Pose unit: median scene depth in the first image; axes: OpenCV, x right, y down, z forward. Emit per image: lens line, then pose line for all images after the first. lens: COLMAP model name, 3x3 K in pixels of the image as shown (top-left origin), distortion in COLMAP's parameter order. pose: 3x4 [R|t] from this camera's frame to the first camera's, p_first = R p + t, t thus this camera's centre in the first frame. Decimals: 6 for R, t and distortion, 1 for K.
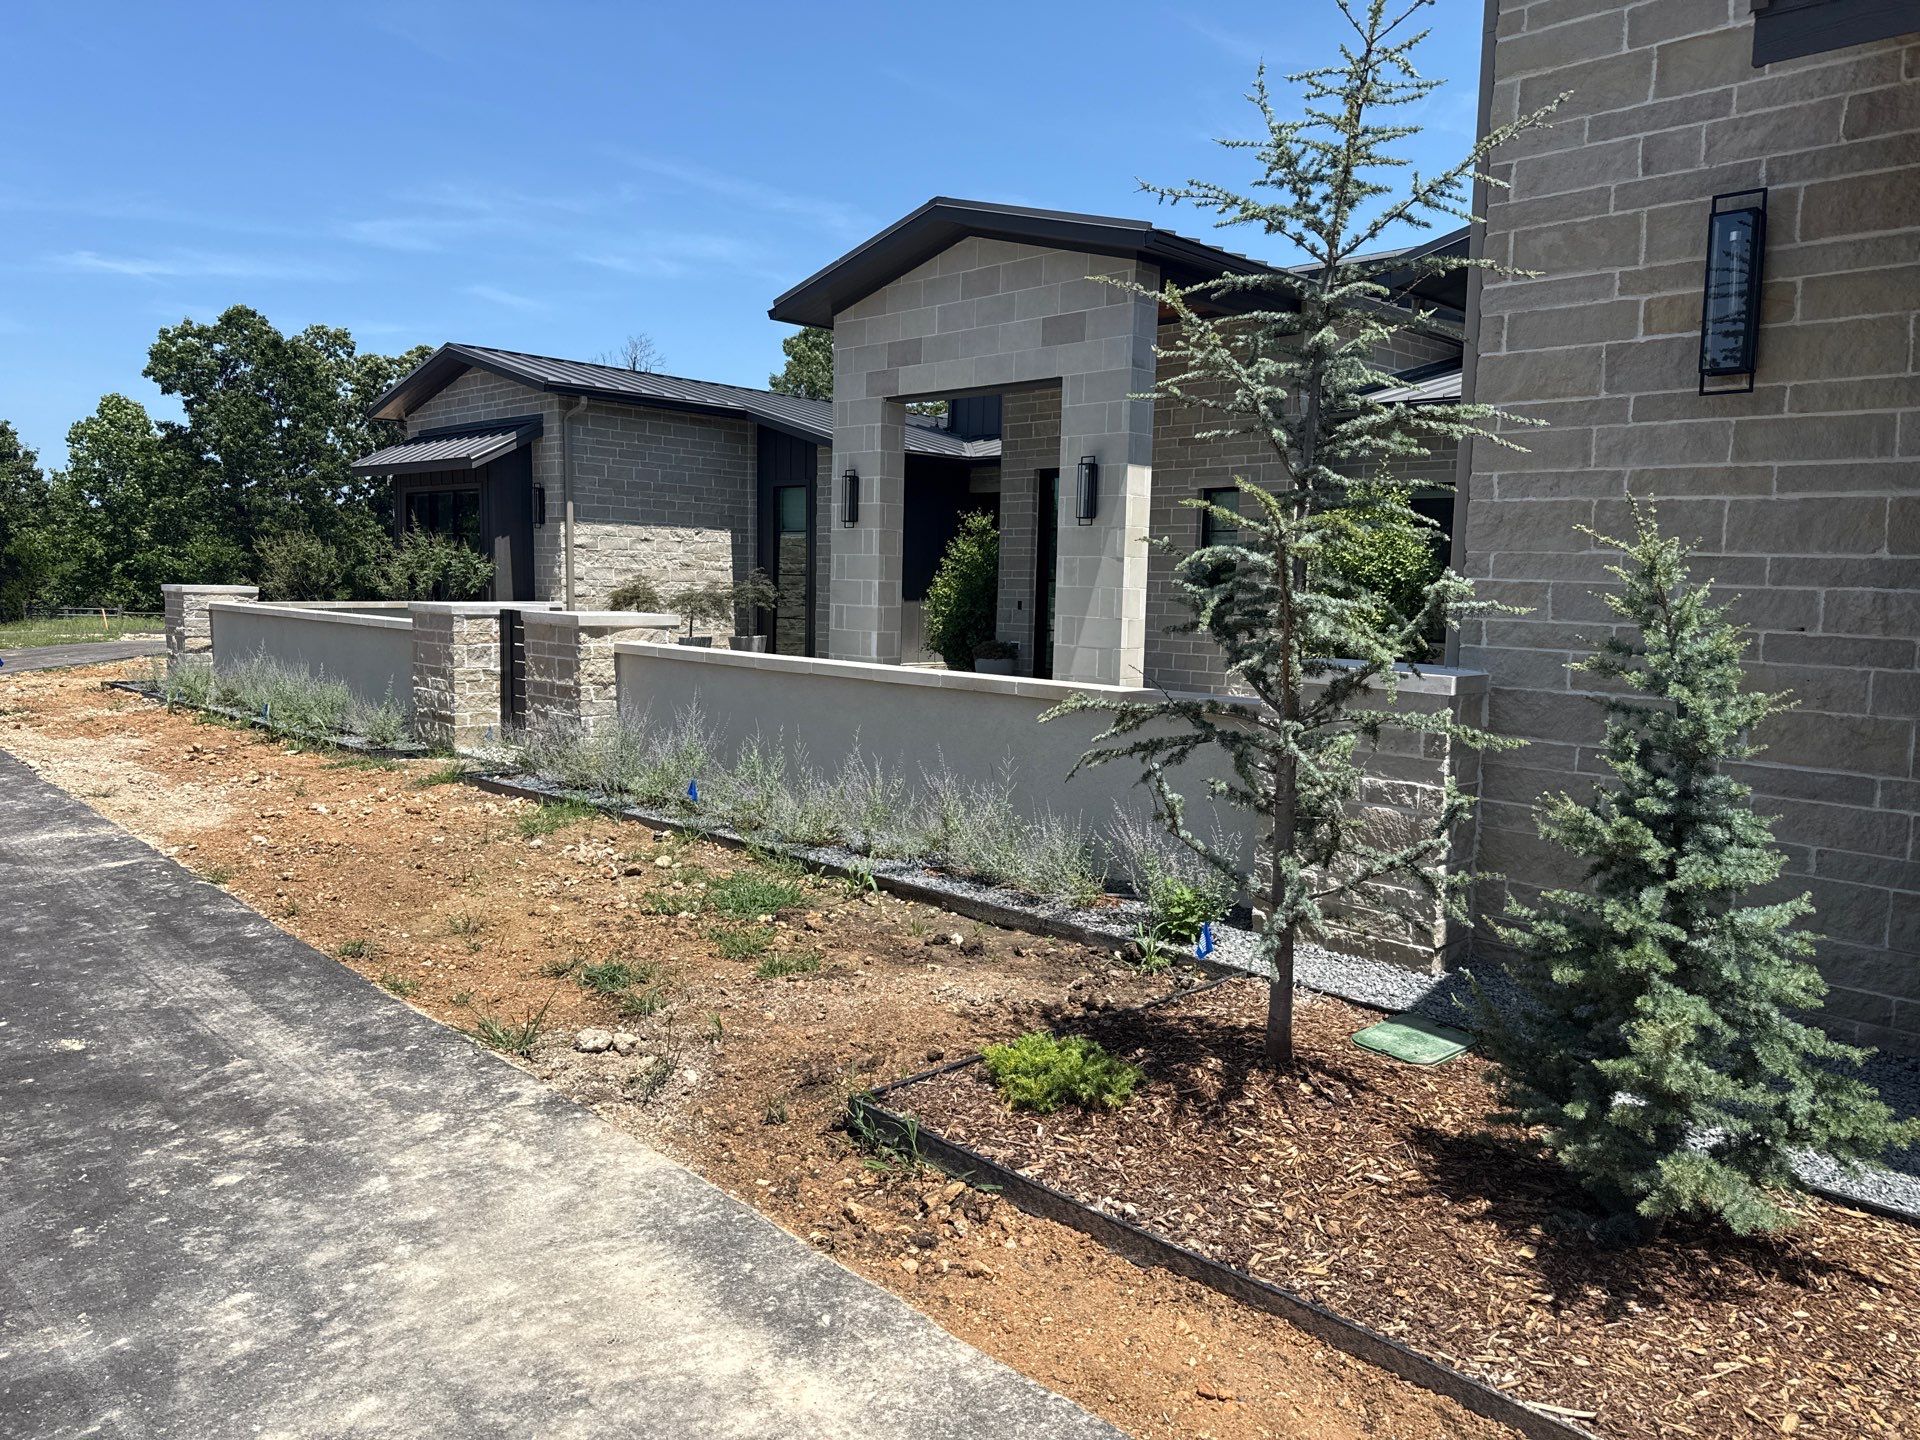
lens RADIAL K [[1320.4, 0, 975.3], [0, 1320.4, 714.2], [0, 0, 1]] dist [0.129894, -0.184872]
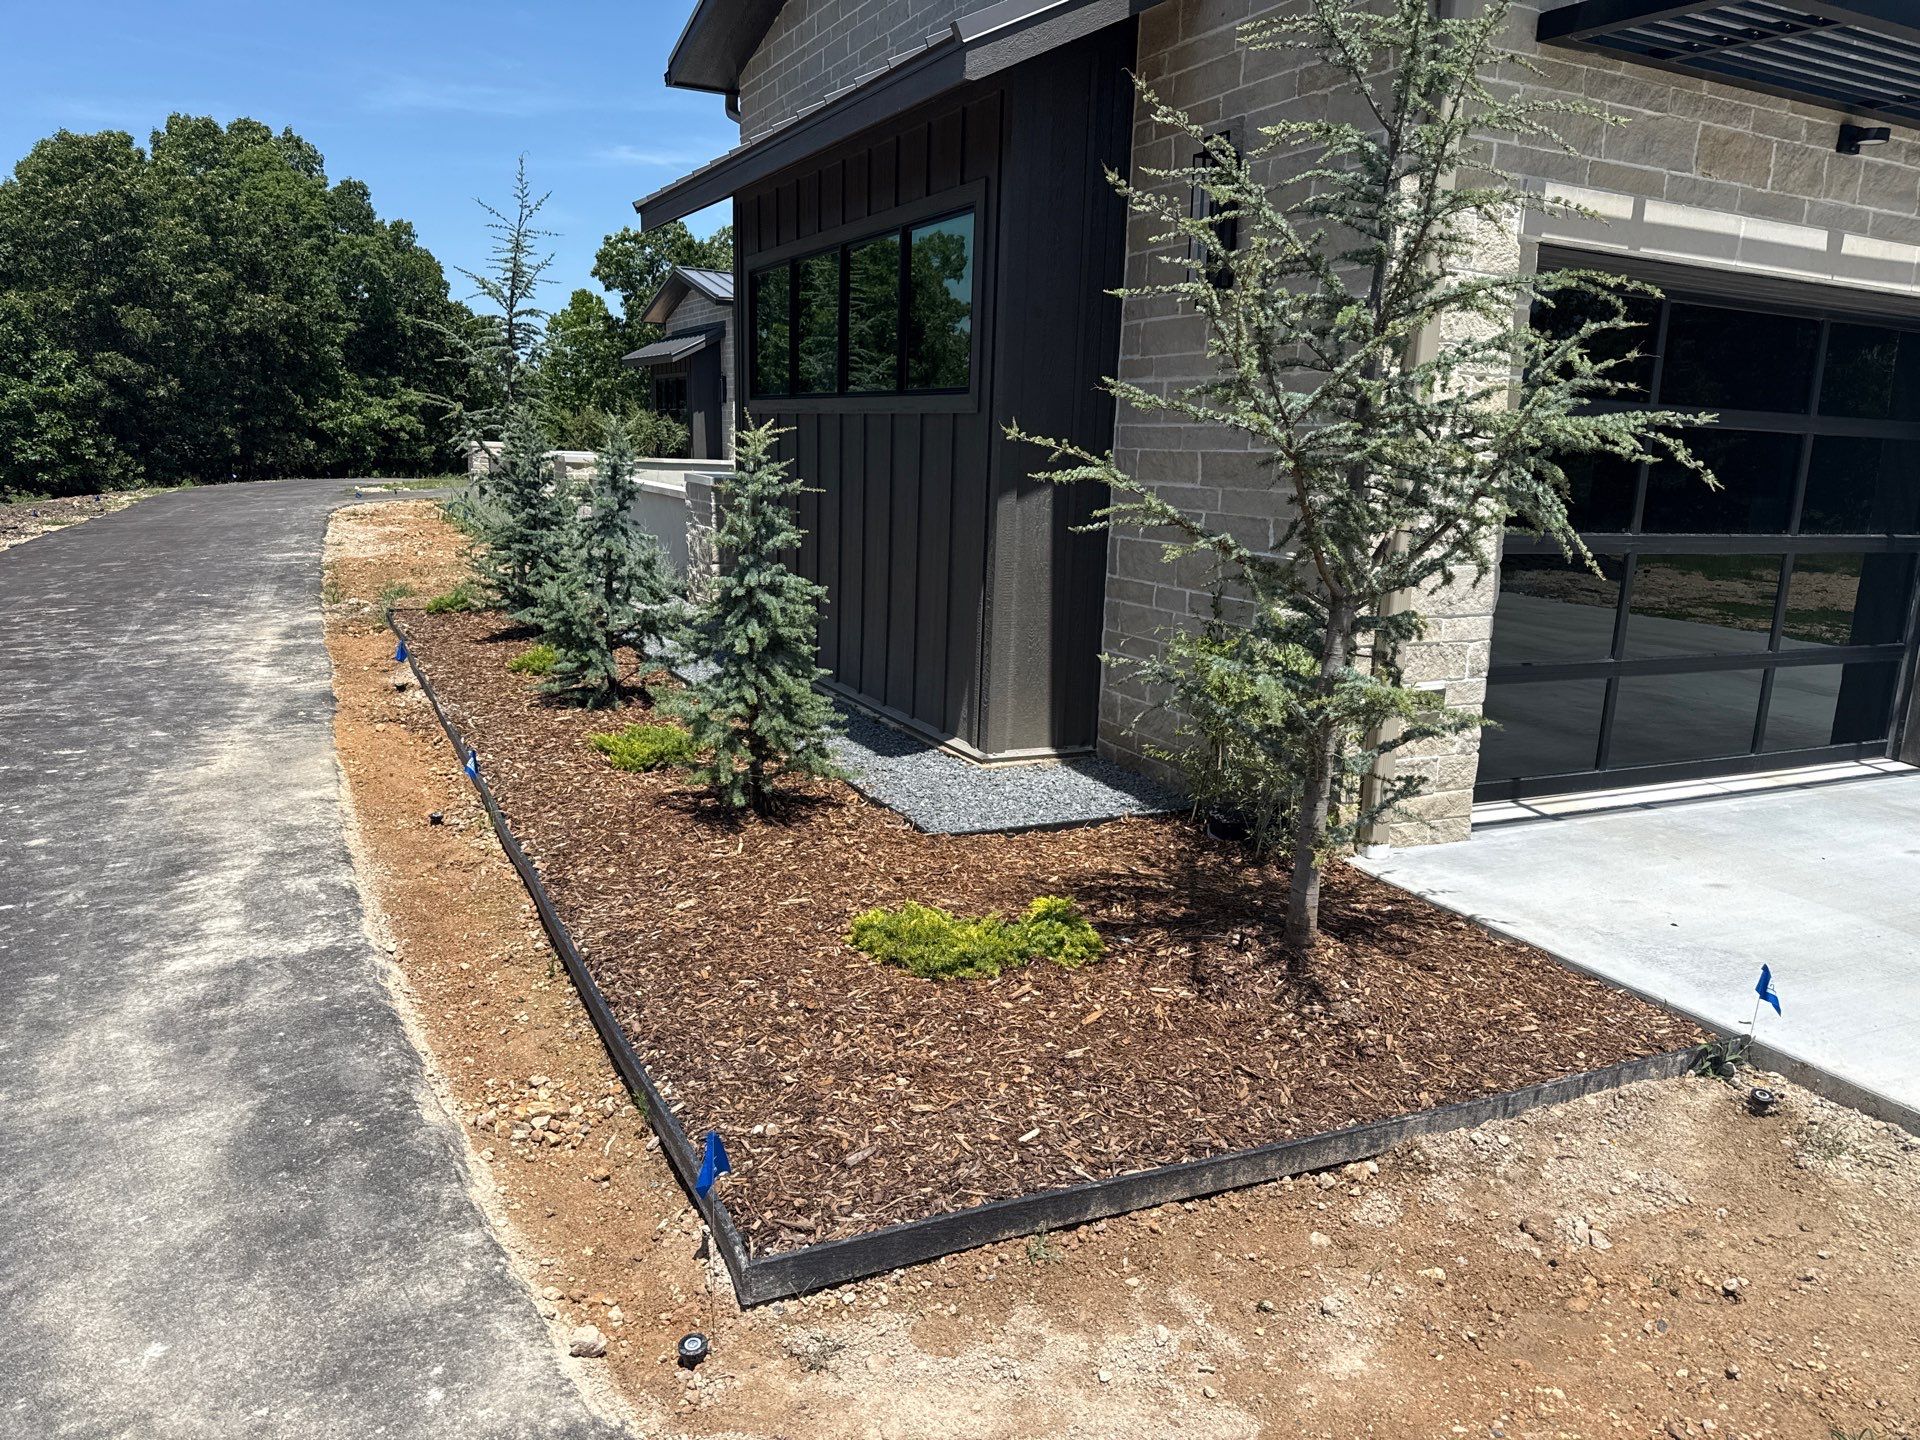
lens RADIAL K [[1363.3, 0, 964.3], [0, 1363.3, 713.2], [0, 0, 1]] dist [0.007303, -0.010811]
pose [[0.944417, 0.074662, -0.320159, 0.370060], [-0.046592, 0.994437, 0.094465, 0.029677], [0.325431, -0.074297, 0.942642, -0.245512]]
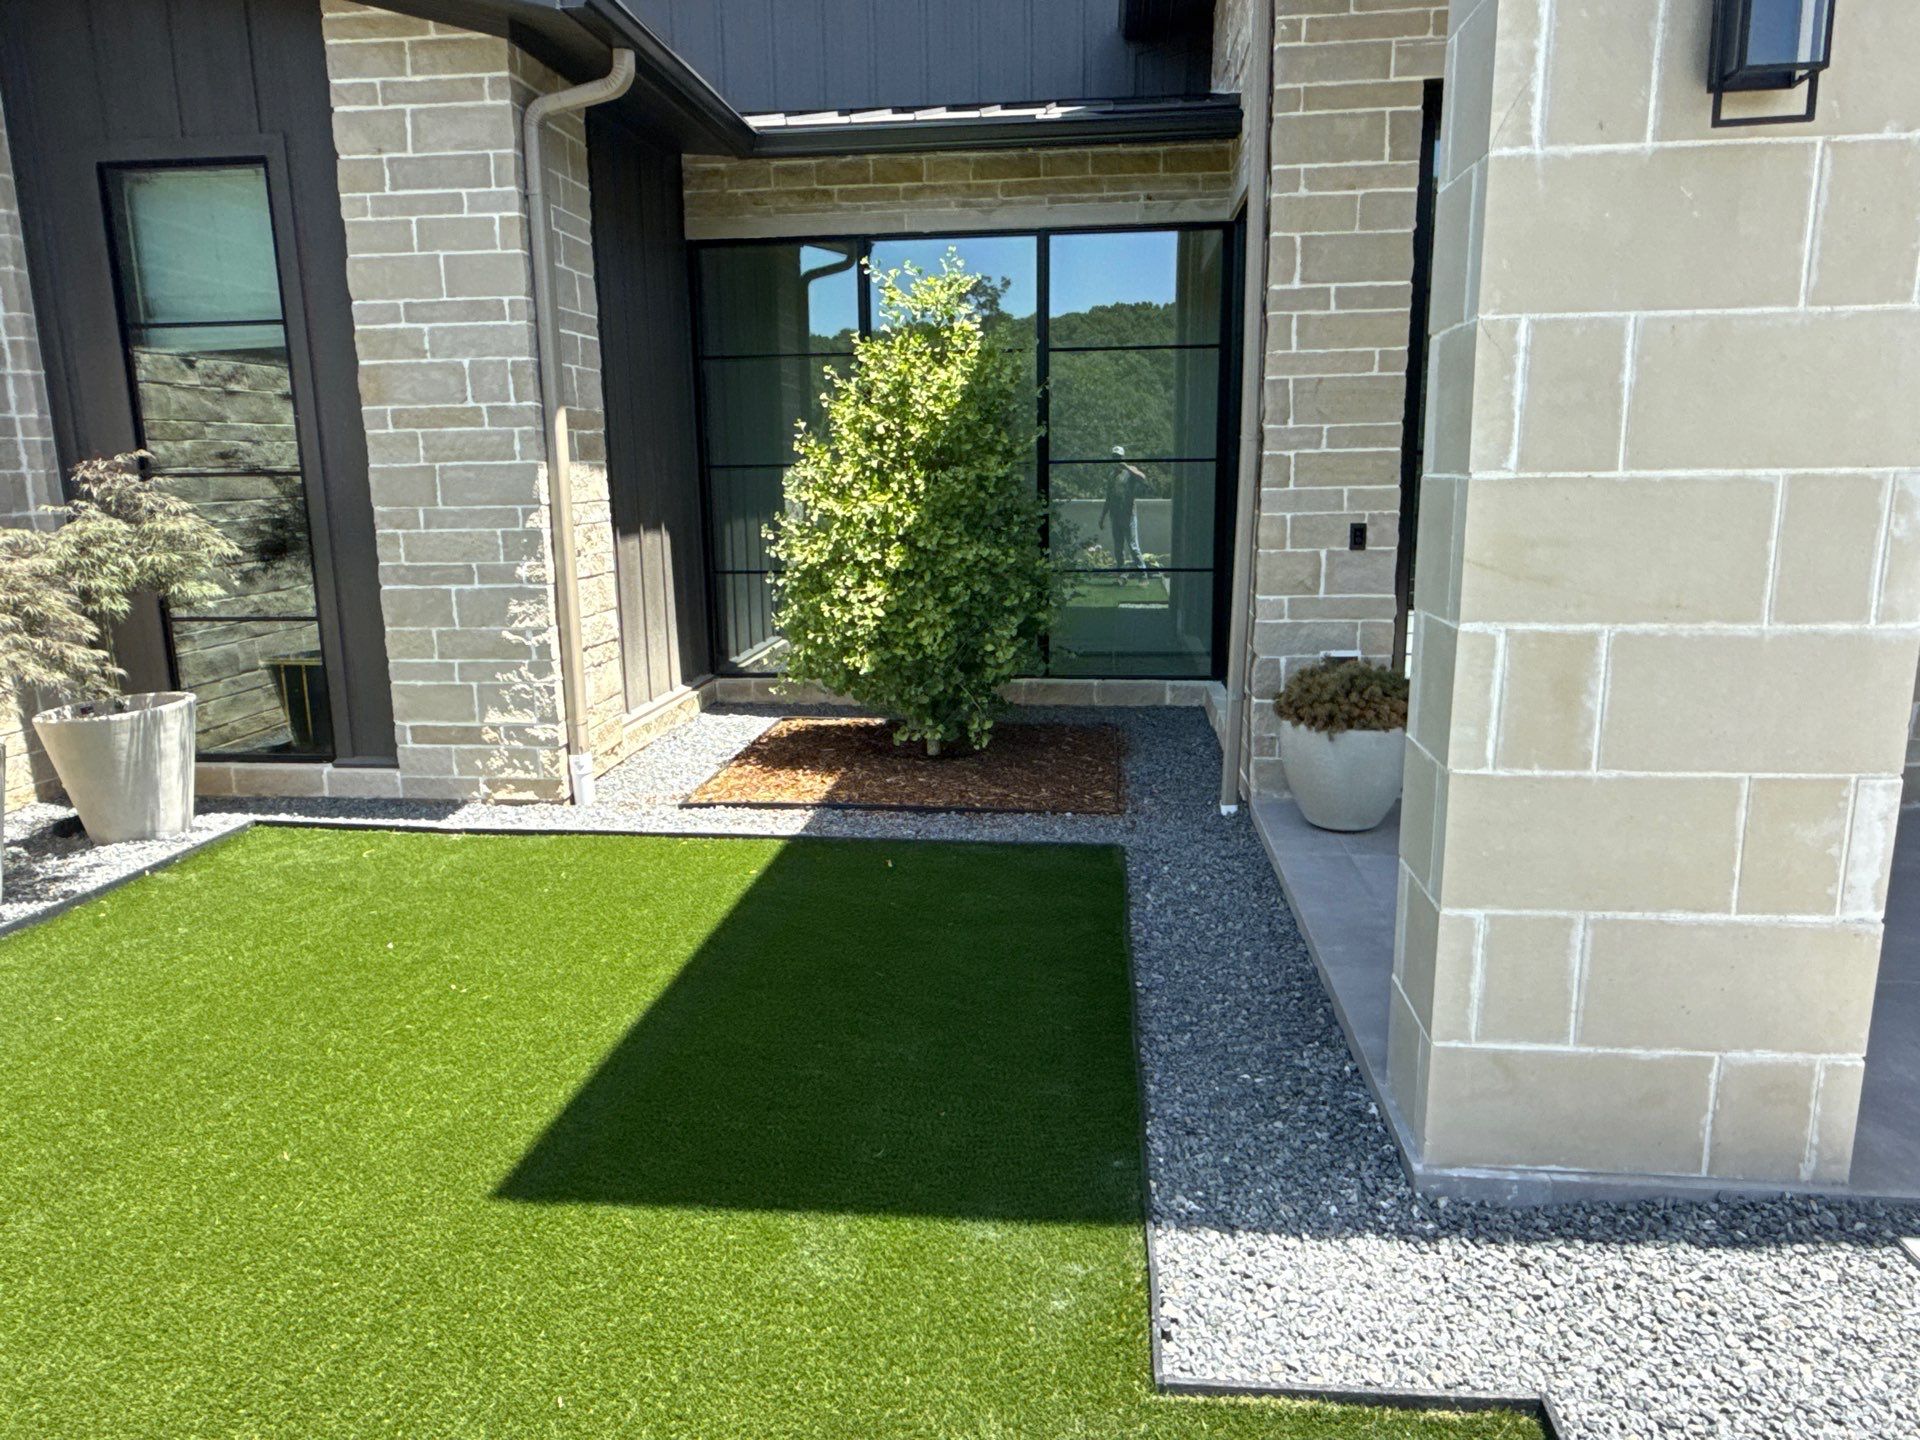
lens RADIAL K [[1278.0, 0, 958.6], [0, 1278.0, 727.3], [0, 0, 1]] dist [-0.001906, 0.000647]
pose [[0.789081, -0.158246, 0.593556, -0.203080], [0.095681, 0.986118, 0.135705, -0.078099], [-0.606792, -0.050290, 0.793268, 0.721009]]
